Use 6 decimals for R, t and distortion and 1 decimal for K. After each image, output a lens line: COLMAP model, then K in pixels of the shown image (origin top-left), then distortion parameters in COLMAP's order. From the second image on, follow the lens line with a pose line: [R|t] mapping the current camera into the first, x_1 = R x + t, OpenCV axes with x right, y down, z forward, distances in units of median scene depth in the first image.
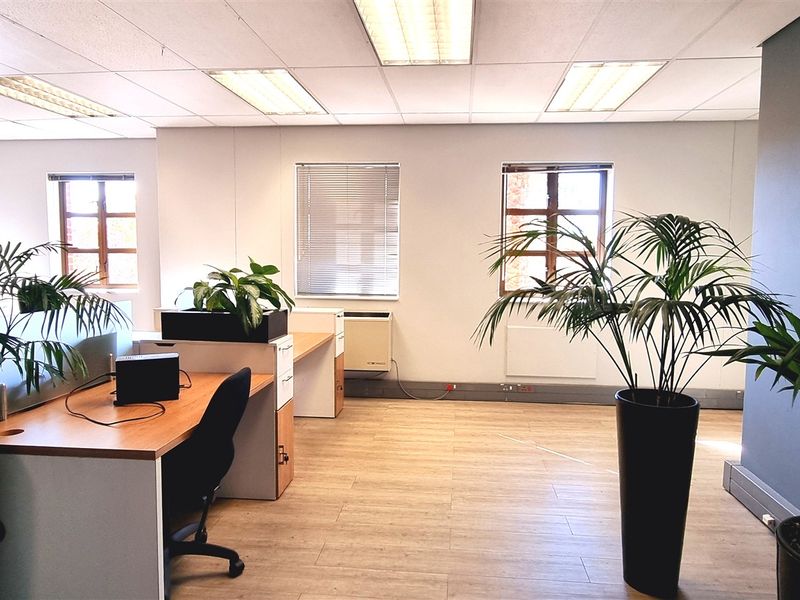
lens RADIAL K [[548.4, 0, 404.1], [0, 548.4, 297.3], [0, 0, 1]] dist [0.003283, 0.000505]
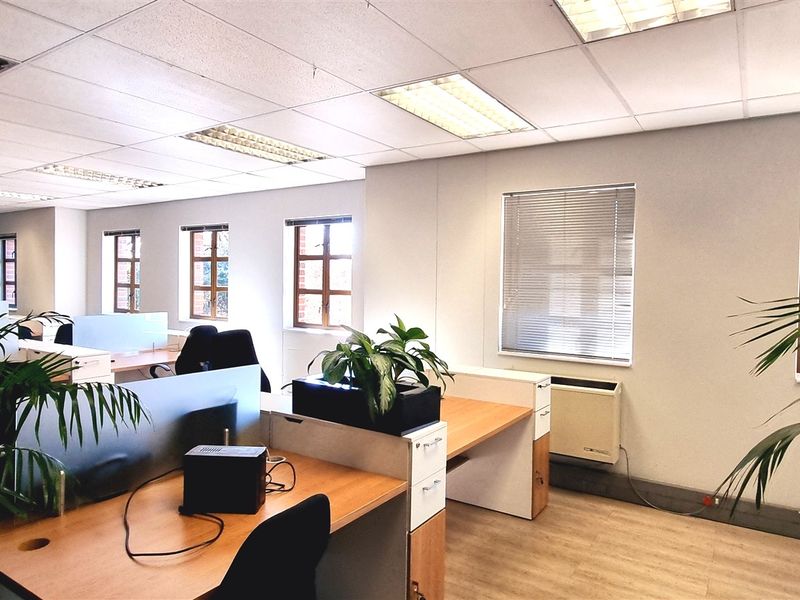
lens RADIAL K [[548.4, 0, 404.1], [0, 548.4, 297.3], [0, 0, 1]] dist [0.003283, 0.000505]
pose [[0.892972, 0.016810, -0.449799, 0.049832], [-0.044138, 0.997756, -0.050338, -0.039925], [0.447944, 0.064803, 0.891710, 0.209171]]
